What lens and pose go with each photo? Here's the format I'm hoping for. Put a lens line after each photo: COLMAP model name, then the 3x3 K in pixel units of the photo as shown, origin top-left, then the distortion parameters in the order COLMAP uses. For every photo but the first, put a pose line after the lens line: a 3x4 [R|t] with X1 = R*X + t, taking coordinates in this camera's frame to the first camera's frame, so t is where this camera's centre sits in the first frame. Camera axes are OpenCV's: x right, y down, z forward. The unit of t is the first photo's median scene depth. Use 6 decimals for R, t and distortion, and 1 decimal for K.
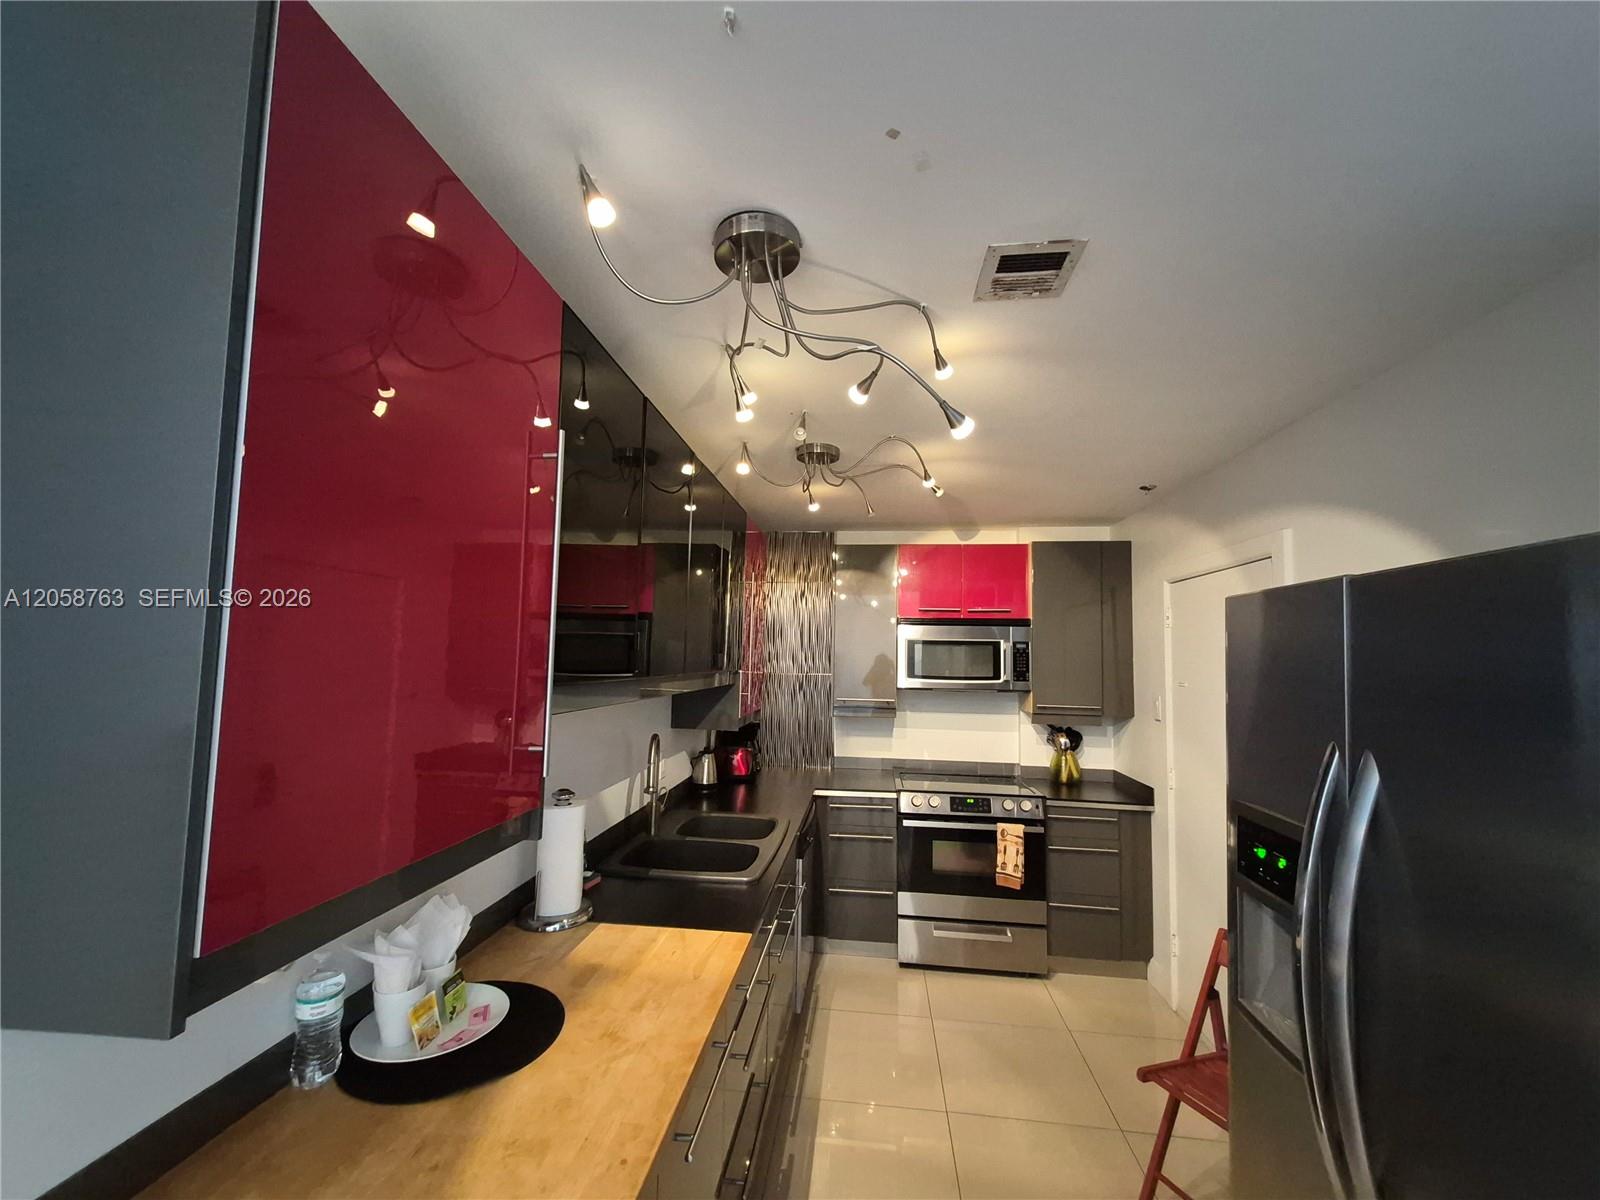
lens RADIAL K [[631.4, 0, 792.6], [0, 631.4, 611.1], [0, 0, 1]] dist [0.007833, -0.000976]
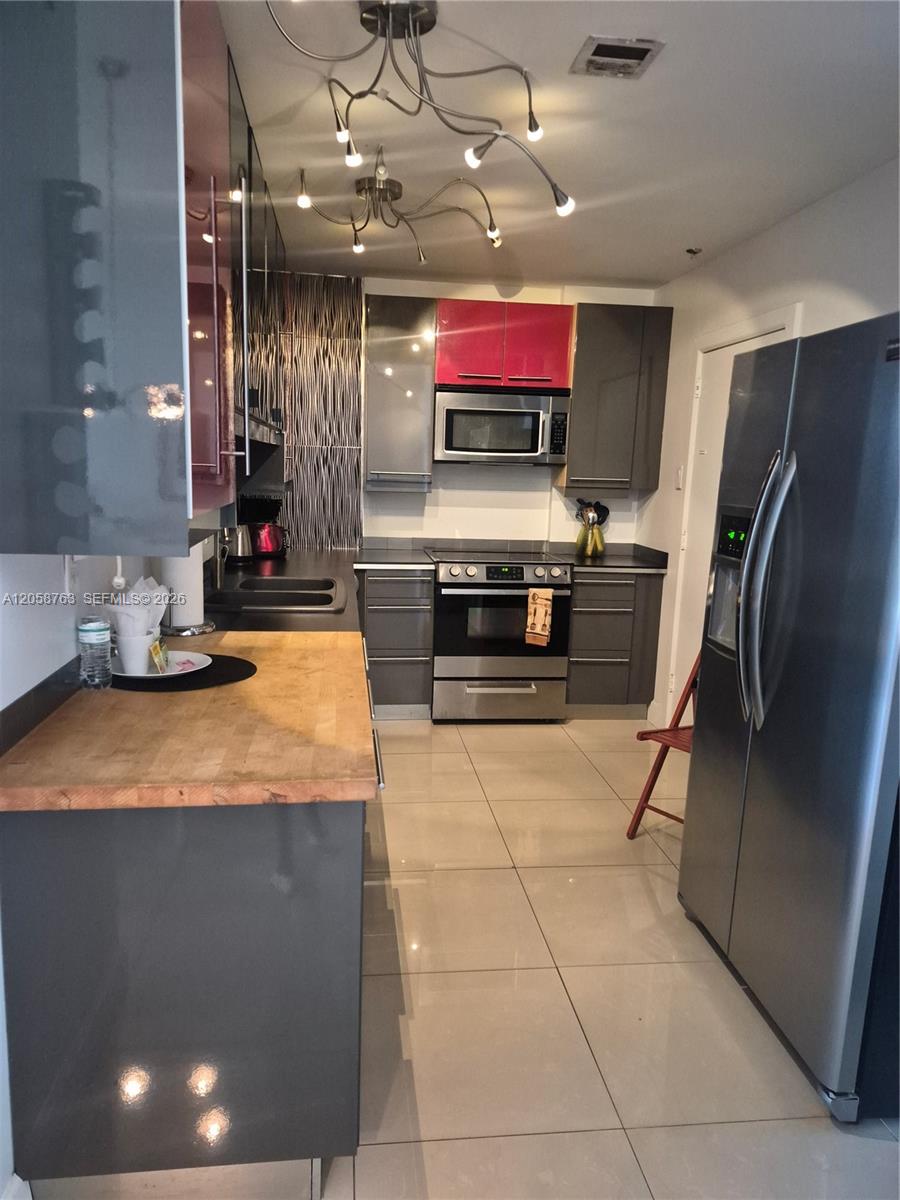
lens RADIAL K [[832.5, 0, 446.4], [0, 832.5, 607.8], [0, 0, 1]] dist [0.056000, -0.047640]
pose [[0.969755, -0.032353, 0.241928, -0.144313], [-0.029100, 0.968781, 0.246203, 0.031877], [-0.242341, -0.245797, 0.938539, -0.268550]]
